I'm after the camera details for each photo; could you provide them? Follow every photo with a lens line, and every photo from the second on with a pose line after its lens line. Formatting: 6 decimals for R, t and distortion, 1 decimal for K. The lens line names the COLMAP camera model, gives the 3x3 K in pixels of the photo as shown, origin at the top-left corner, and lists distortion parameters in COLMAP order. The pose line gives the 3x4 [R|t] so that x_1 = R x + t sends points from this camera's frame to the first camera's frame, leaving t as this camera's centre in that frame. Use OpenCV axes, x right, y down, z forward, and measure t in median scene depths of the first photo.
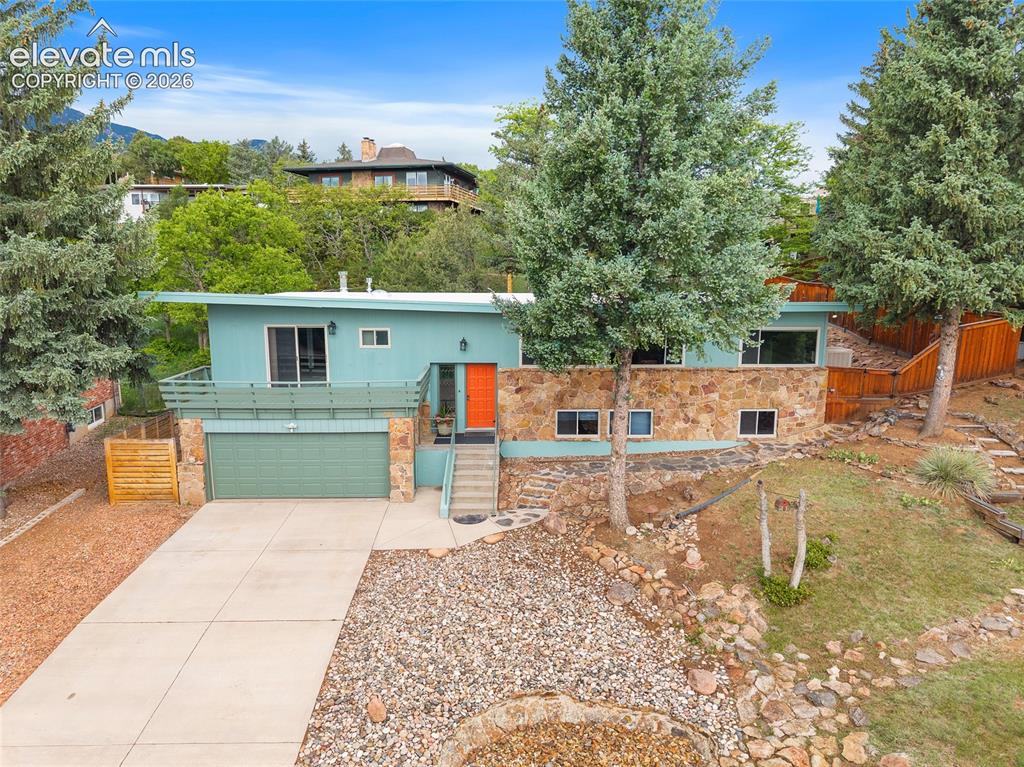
lens RADIAL K [[692.5, 0, 511.5], [0, 692.5, 389.0], [0, 0, 1]] dist [0.003760, -0.001062]
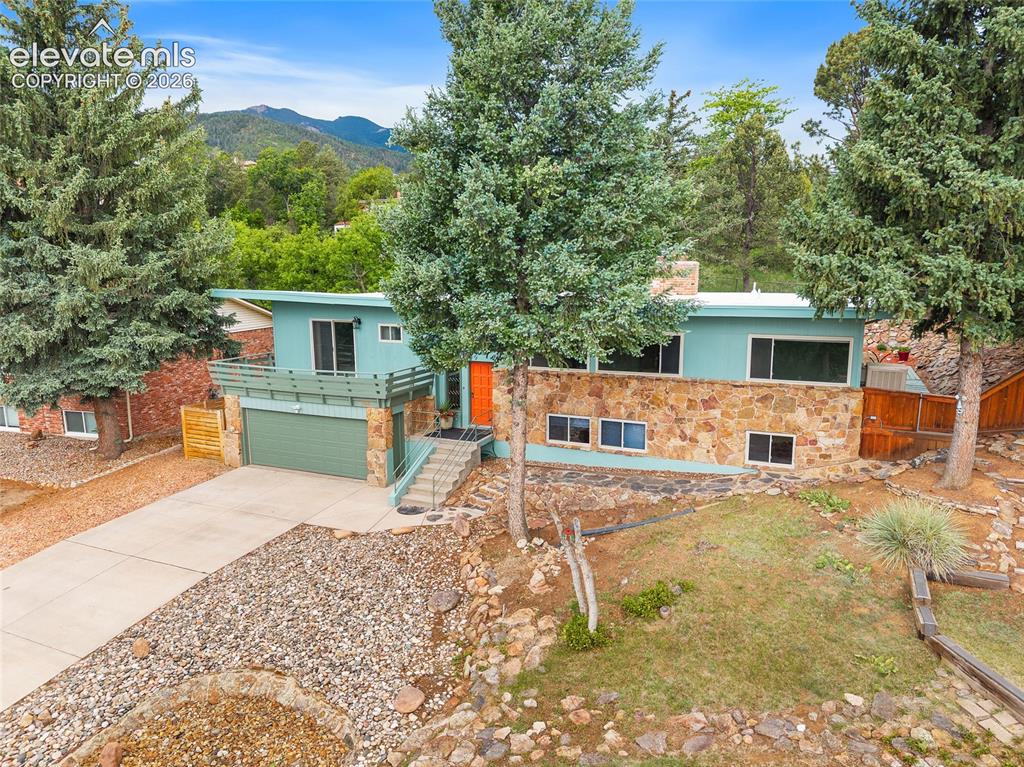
lens RADIAL K [[692.5, 0, 511.5], [0, 692.5, 389.0], [0, 0, 1]] dist [0.003760, -0.001062]
pose [[0.902110, 0.066844, -0.426297, 0.510743], [-0.066450, 0.997664, 0.015816, -0.019444], [0.426359, 0.014060, 0.904445, 0.123409]]
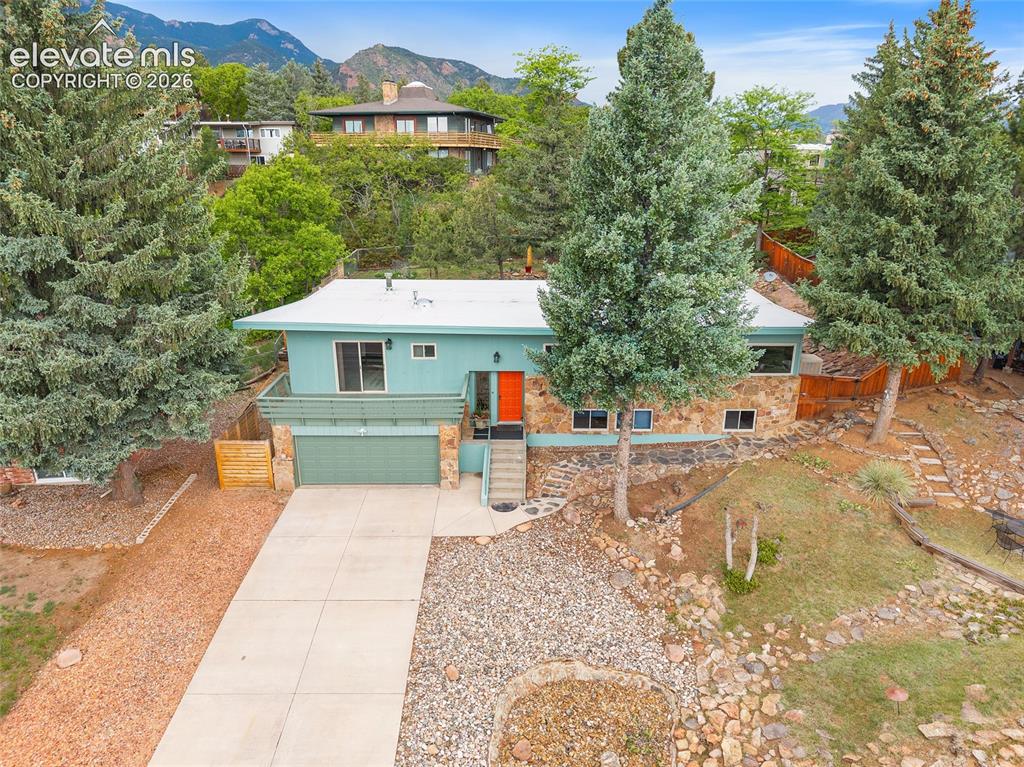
lens RADIAL K [[689.5, 0, 510.6], [0, 689.5, 389.5], [0, 0, 1]] dist [0.005246, 0.001679]
pose [[0.999850, 0.006526, -0.016046, -0.030301], [-0.004042, 0.988648, 0.150195, -0.219277], [0.016844, -0.150107, 0.988526, -0.226242]]
